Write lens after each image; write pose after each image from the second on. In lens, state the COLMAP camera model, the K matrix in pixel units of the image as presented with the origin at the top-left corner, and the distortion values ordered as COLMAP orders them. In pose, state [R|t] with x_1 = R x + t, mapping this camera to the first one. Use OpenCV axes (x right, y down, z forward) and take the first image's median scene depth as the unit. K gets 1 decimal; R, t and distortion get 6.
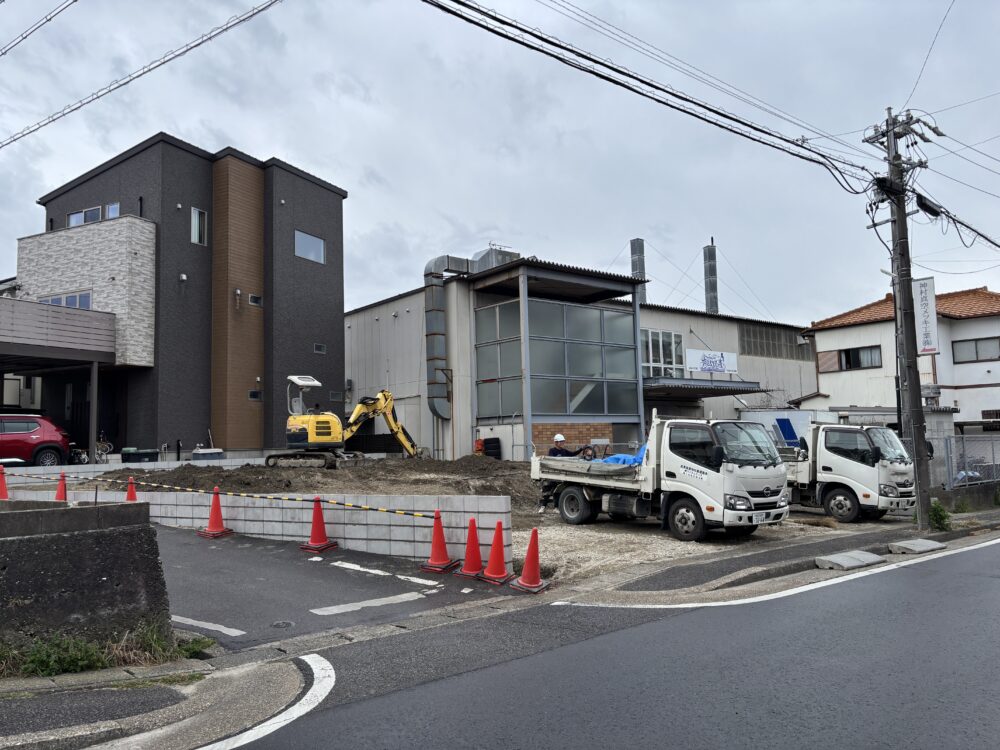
lens RADIAL K [[745.9, 0, 494.9], [0, 745.9, 380.3], [0, 0, 1]] dist [0.072843, -0.085155]
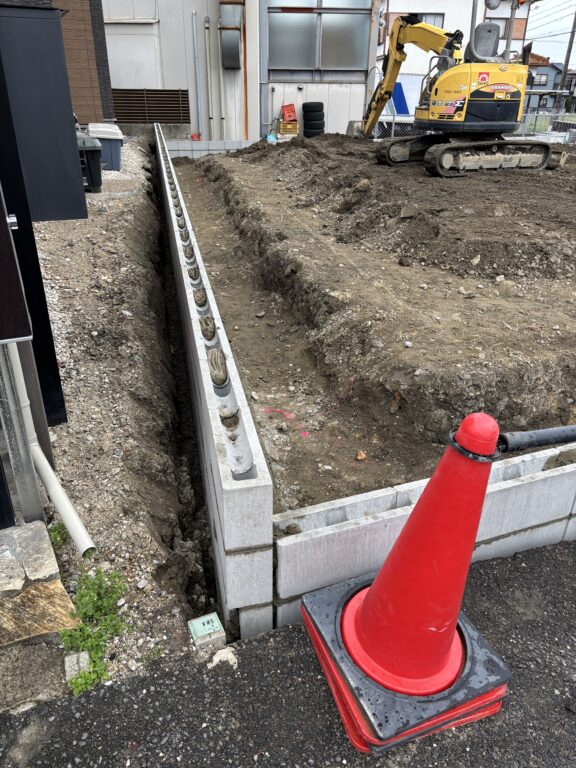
lens RADIAL K [[577.3, 0, 288.0], [0, 577.3, 384.0], [0, 0, 1]] dist [0.054244, -0.054416]
pose [[0.617451, -0.328038, 0.714944, -0.499985], [-0.096154, 0.870602, 0.482500, 0.041079], [-0.780710, -0.366665, 0.506012, 0.577383]]
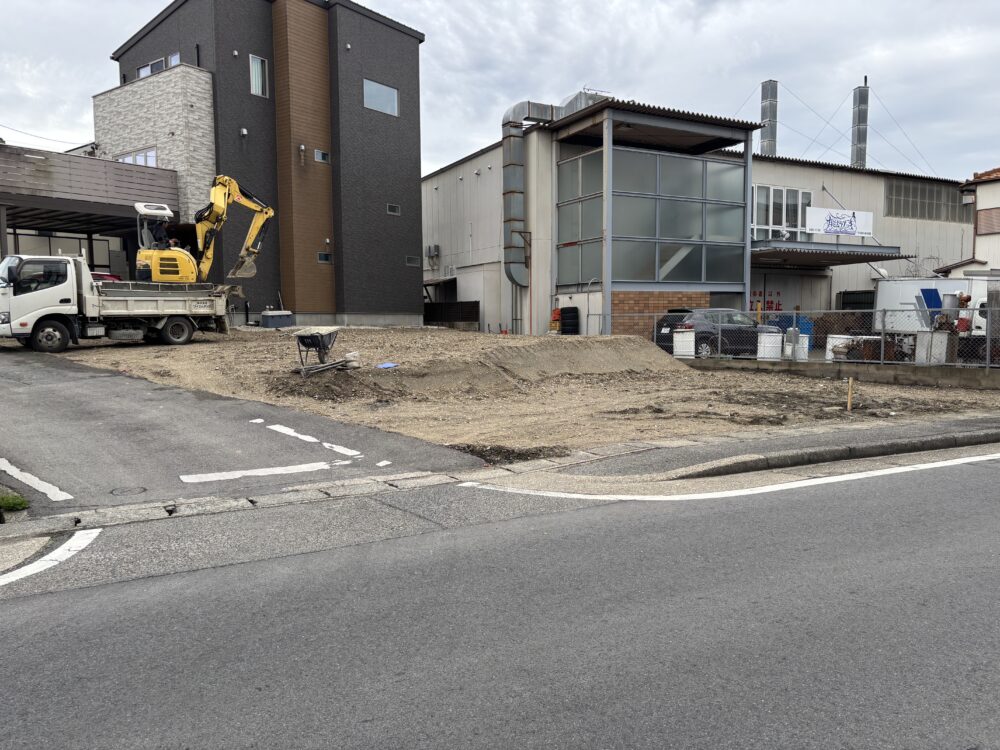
lens RADIAL K [[748.0, 0, 495.5], [0, 748.0, 375.6], [0, 0, 1]] dist [0.056526, -0.060681]
pose [[0.982485, 0.031952, -0.183582, 0.073583], [-0.002501, 0.987362, 0.158462, 0.014192], [0.186325, -0.155227, 0.970148, 0.065798]]
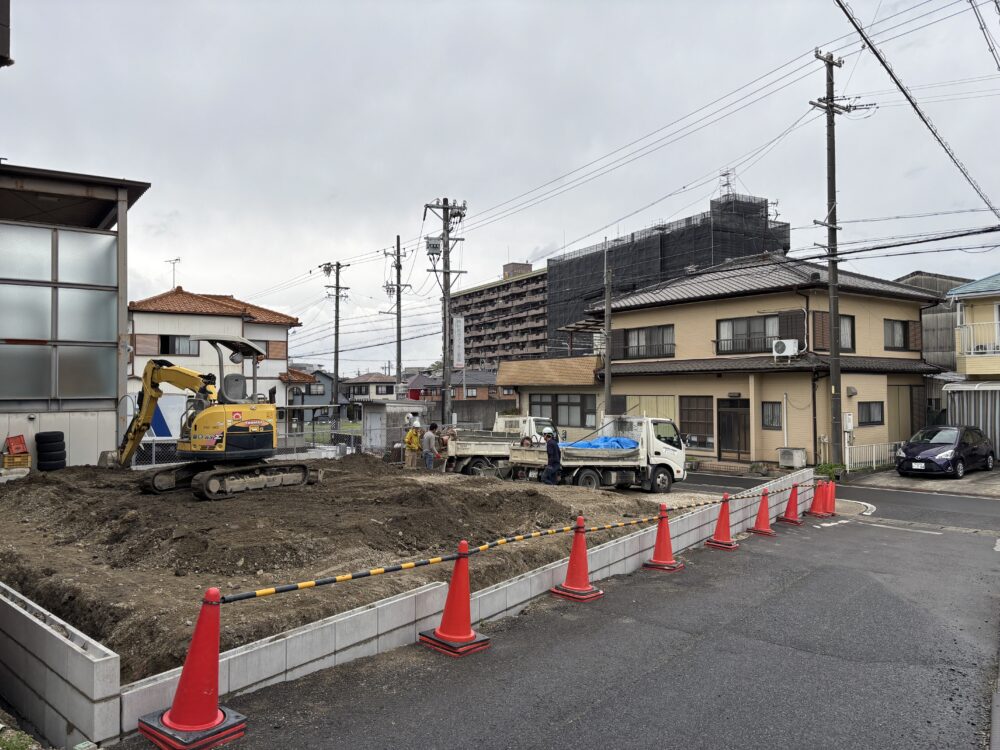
lens RADIAL K [[761.8, 0, 497.7], [0, 761.8, 366.7], [0, 0, 1]] dist [0.030197, -0.028117]
pose [[0.075416, 0.057532, 0.995491, -0.602438], [-0.078616, 0.995570, -0.051581, 0.023163], [-0.994048, -0.074371, 0.079605, 0.526309]]
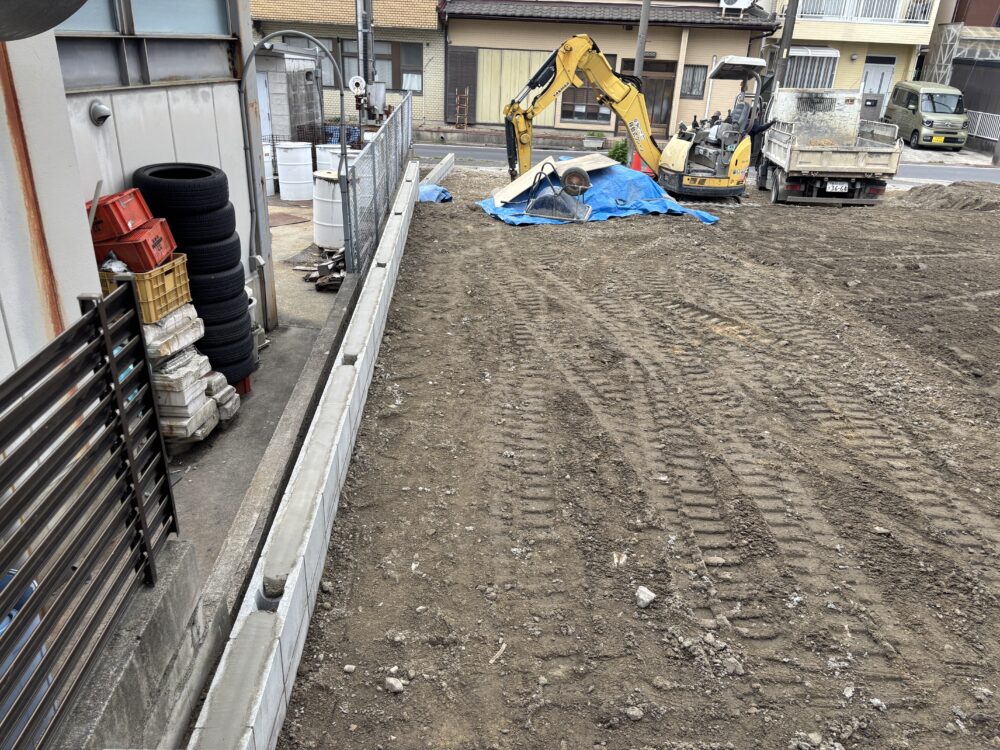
lens RADIAL K [[745.9, 0, 494.9], [0, 745.9, 380.3], [0, 0, 1]] dist [0.072843, -0.085155]
pose [[-0.678082, -0.301372, 0.670357, -0.172125], [-0.084143, 0.937902, 0.336540, 0.054098], [-0.730154, 0.171796, -0.661333, 1.007133]]
